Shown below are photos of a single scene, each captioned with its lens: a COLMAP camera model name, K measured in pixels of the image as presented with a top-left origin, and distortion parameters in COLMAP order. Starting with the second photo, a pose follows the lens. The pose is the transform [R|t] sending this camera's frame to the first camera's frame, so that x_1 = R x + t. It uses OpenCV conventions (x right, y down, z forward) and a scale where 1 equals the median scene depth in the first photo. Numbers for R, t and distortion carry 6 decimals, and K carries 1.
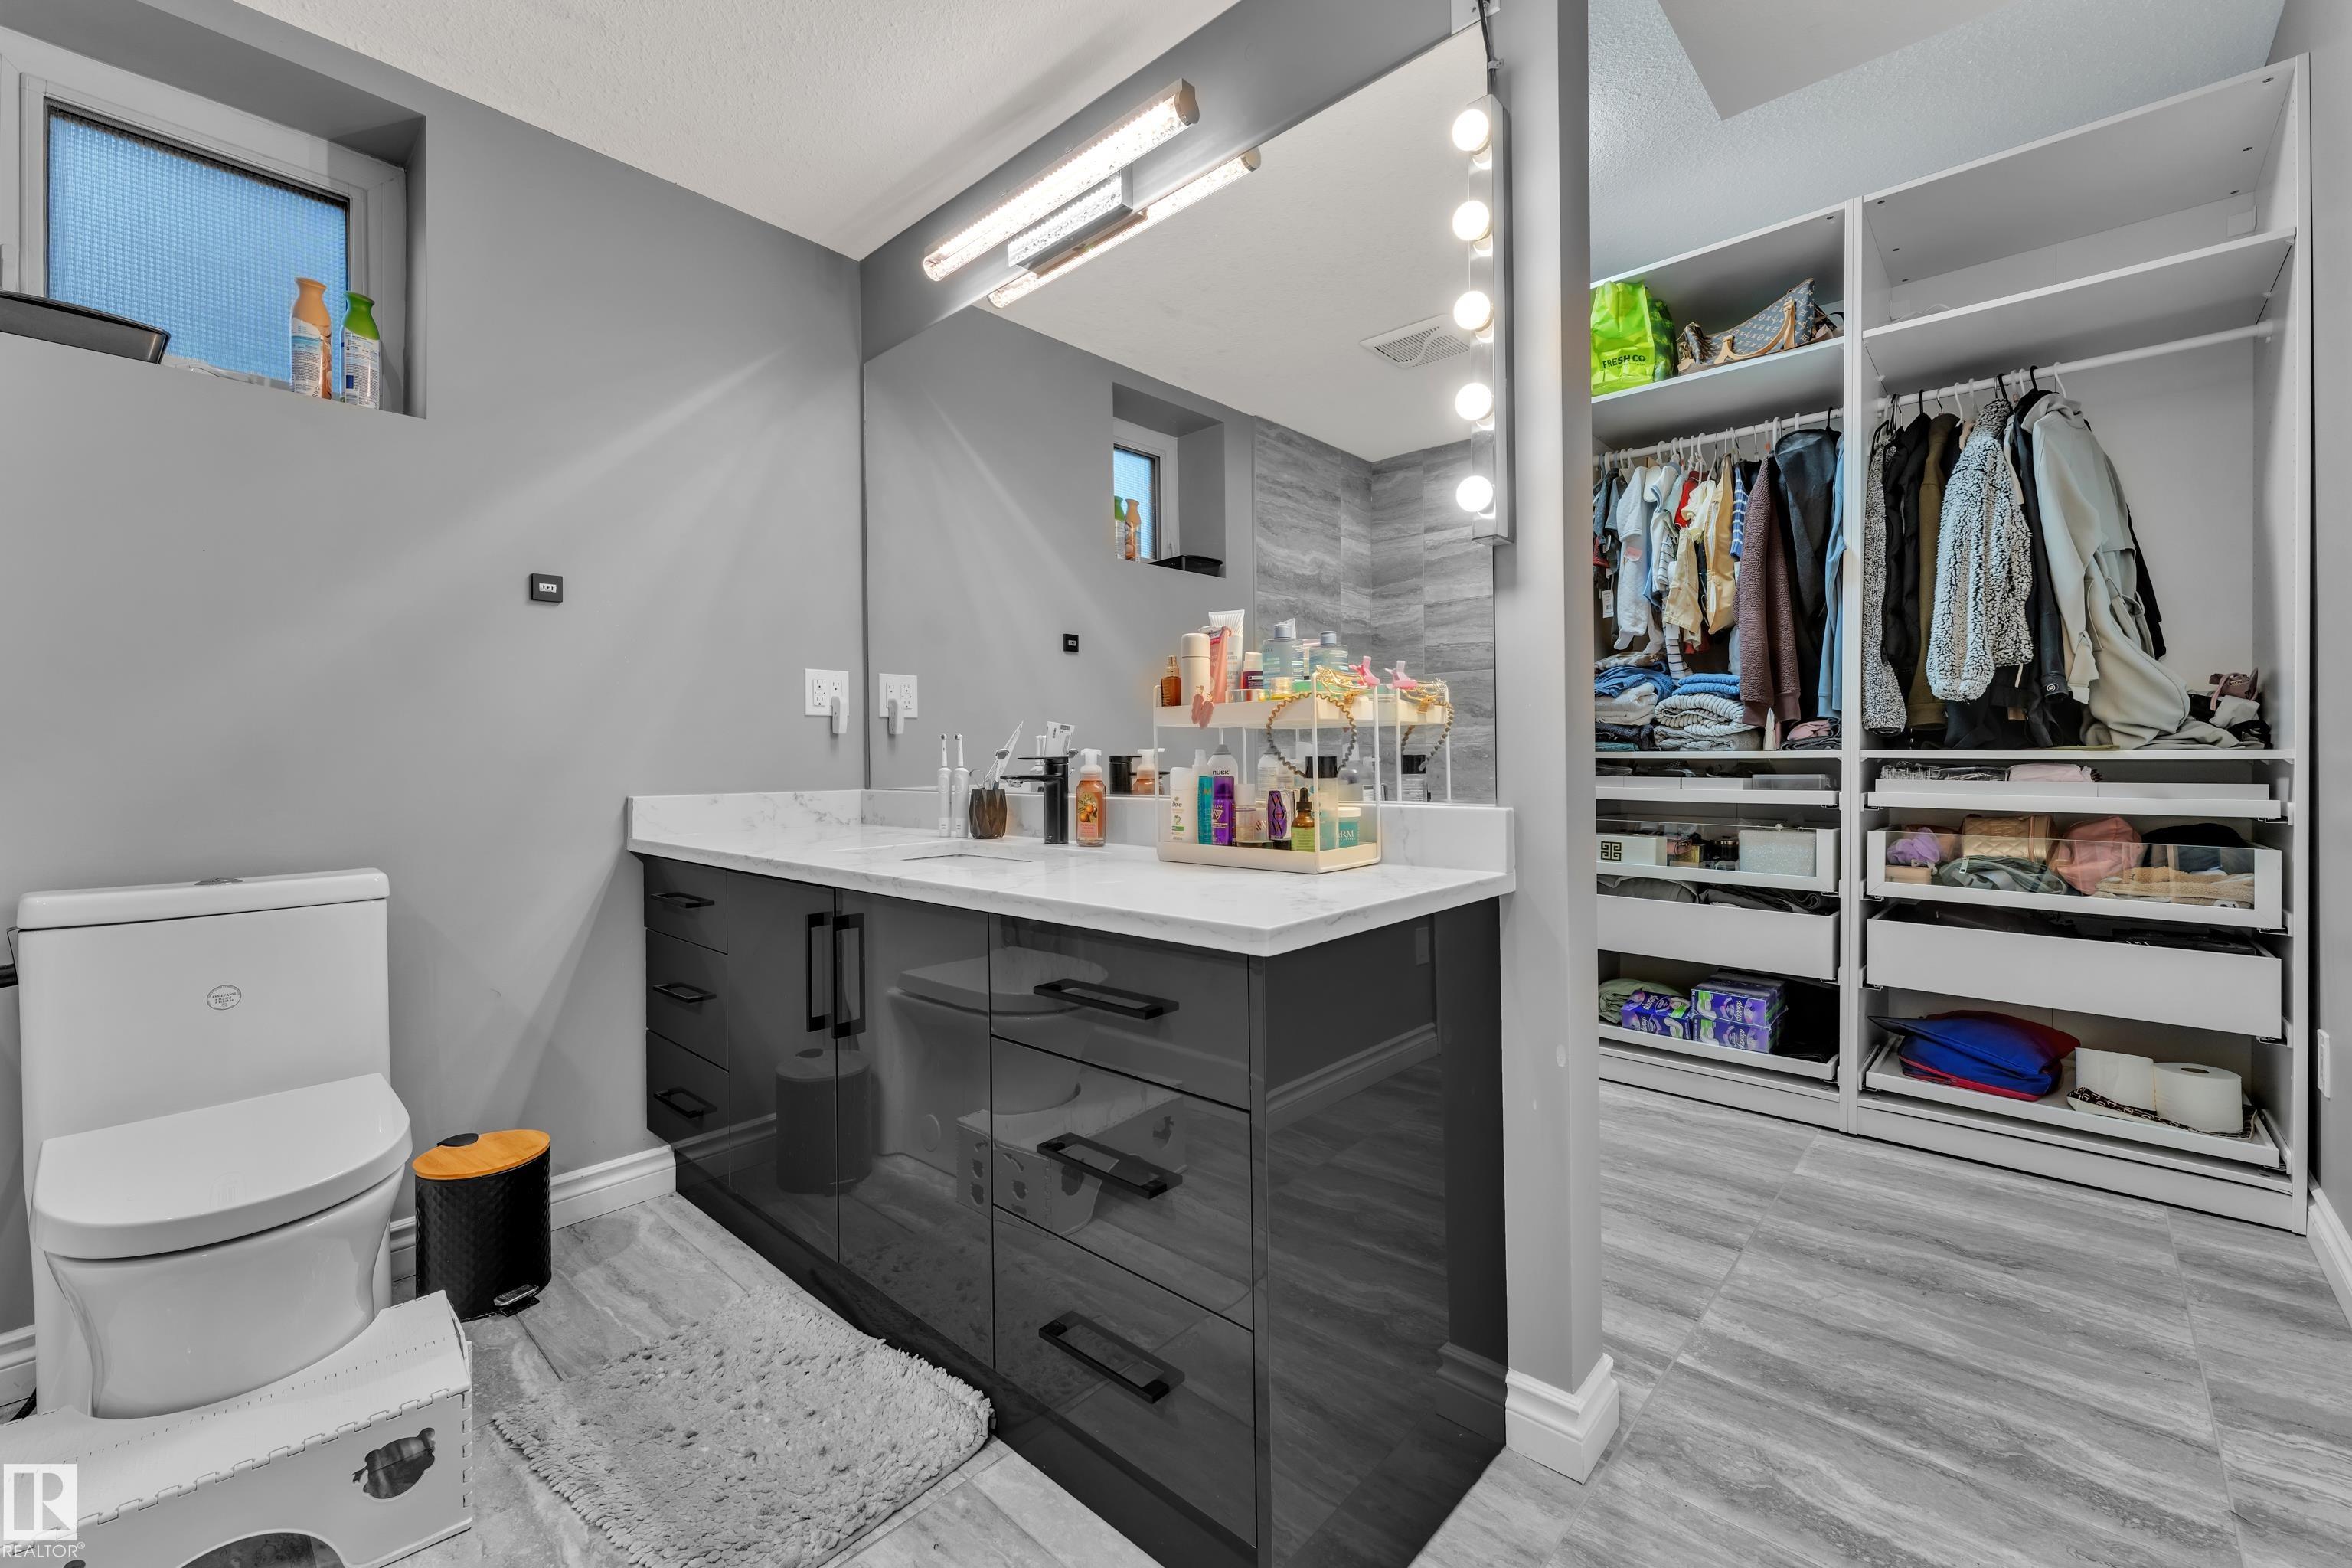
lens RADIAL K [[942.9, 0, 1181.7], [0, 942.9, 758.9], [0, 0, 1]] dist [0.001461, -0.000378]
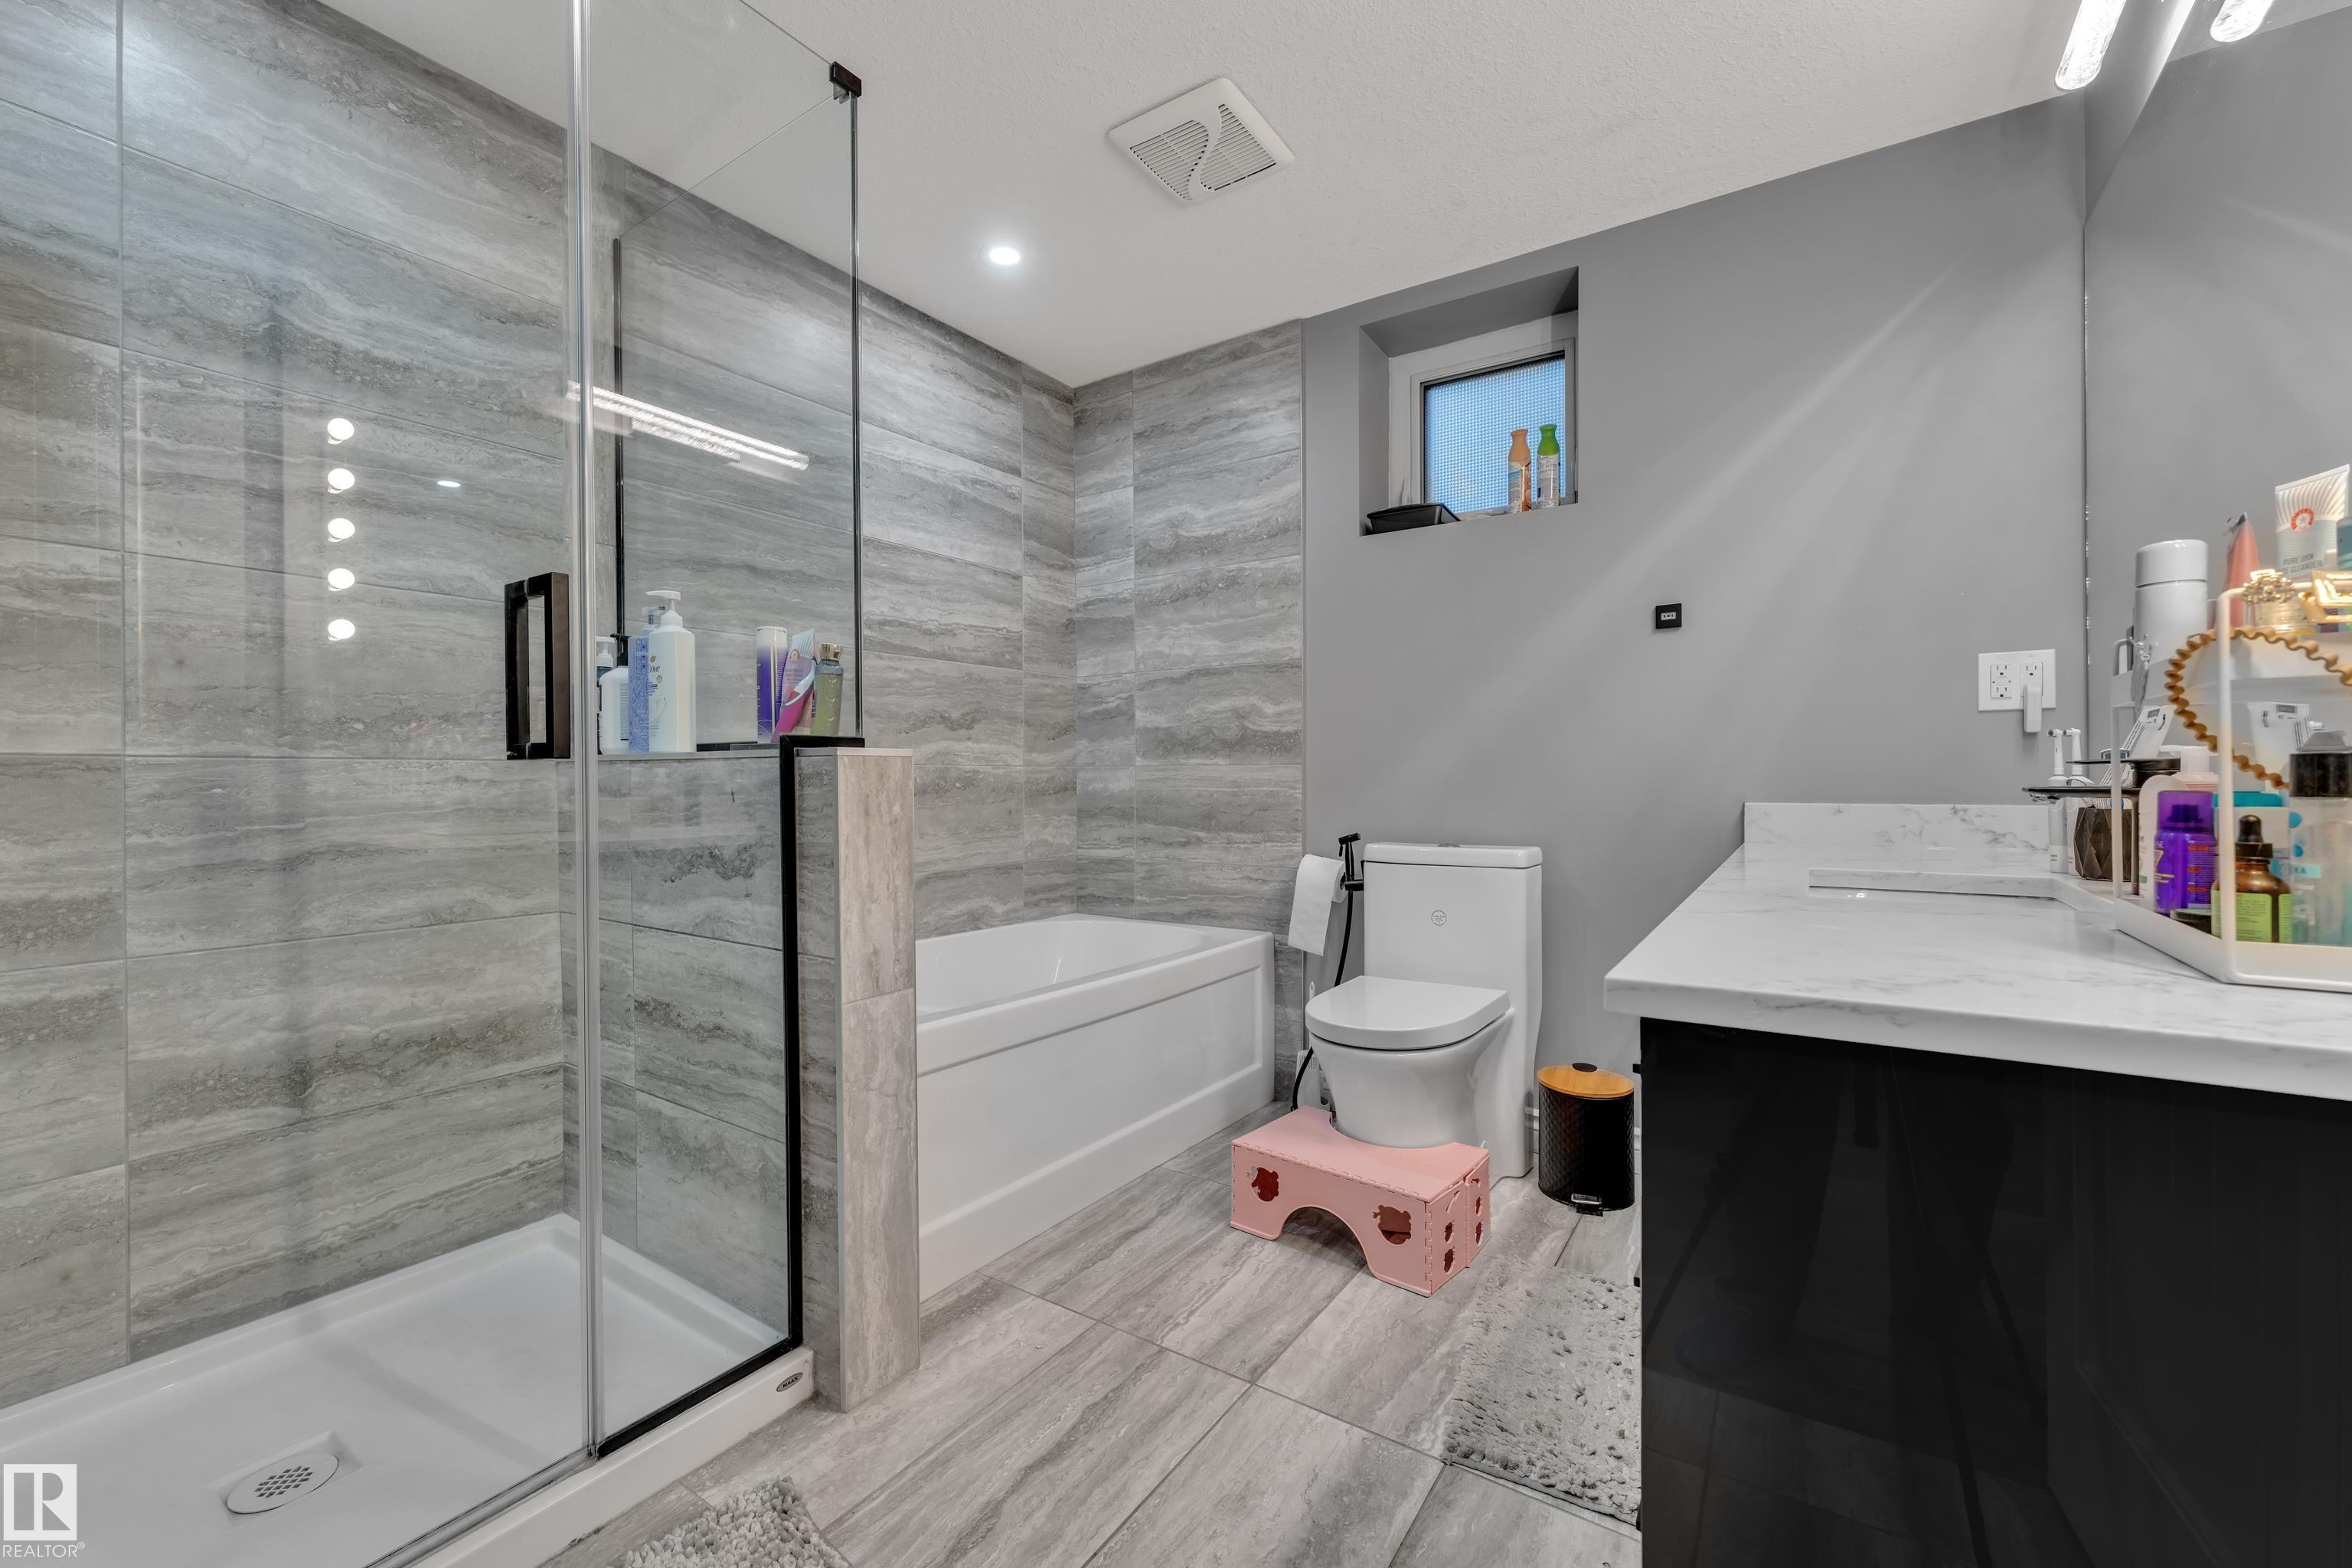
lens RADIAL K [[942.9, 0, 1183.8], [0, 942.9, 784.5], [0, 0, 1]] dist [0.001461, -0.000378]
pose [[0.174334, 0.011360, -0.984621, 0.393566], [0.000287, 0.999933, 0.011588, 0.009555], [0.984686, -0.002303, 0.174319, 0.255674]]
